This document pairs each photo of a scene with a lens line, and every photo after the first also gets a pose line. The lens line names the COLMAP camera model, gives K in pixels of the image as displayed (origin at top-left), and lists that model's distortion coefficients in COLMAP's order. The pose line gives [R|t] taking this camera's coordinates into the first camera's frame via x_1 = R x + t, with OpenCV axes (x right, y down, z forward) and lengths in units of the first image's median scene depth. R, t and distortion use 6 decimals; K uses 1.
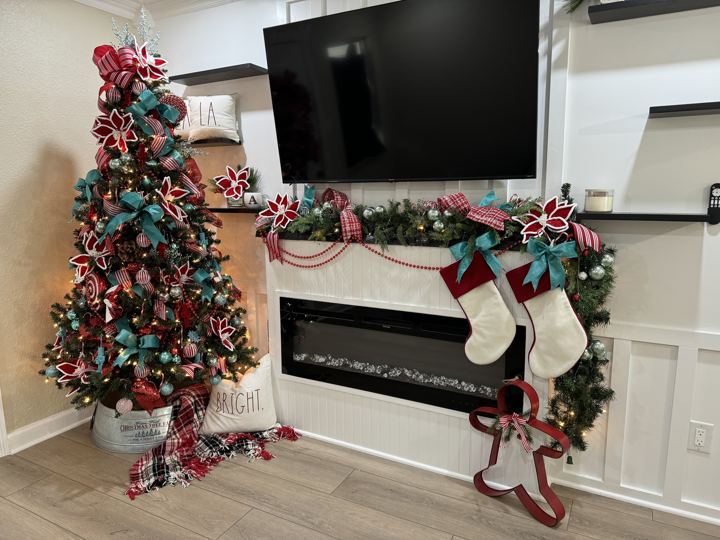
lens RADIAL K [[516.3, 0, 360.0], [0, 516.3, 270.0], [0, 0, 1]] dist [0.052918, -0.161754]
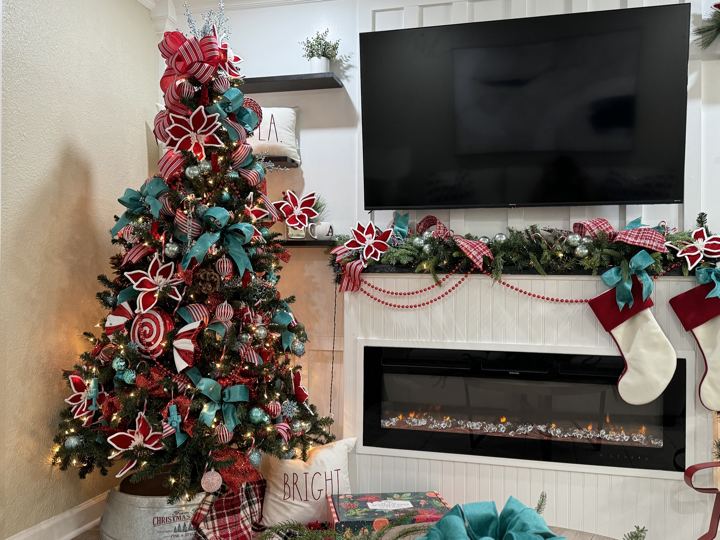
lens RADIAL K [[700.5, 0, 360.0], [0, 700.5, 270.0], [0, 0, 1]] dist [0.152328, -0.549910]
pose [[0.975398, 0.018948, 0.219636, -0.451755], [0.018965, 0.985394, -0.169232, 0.133907], [-0.219635, 0.169234, 0.960792, -0.085500]]
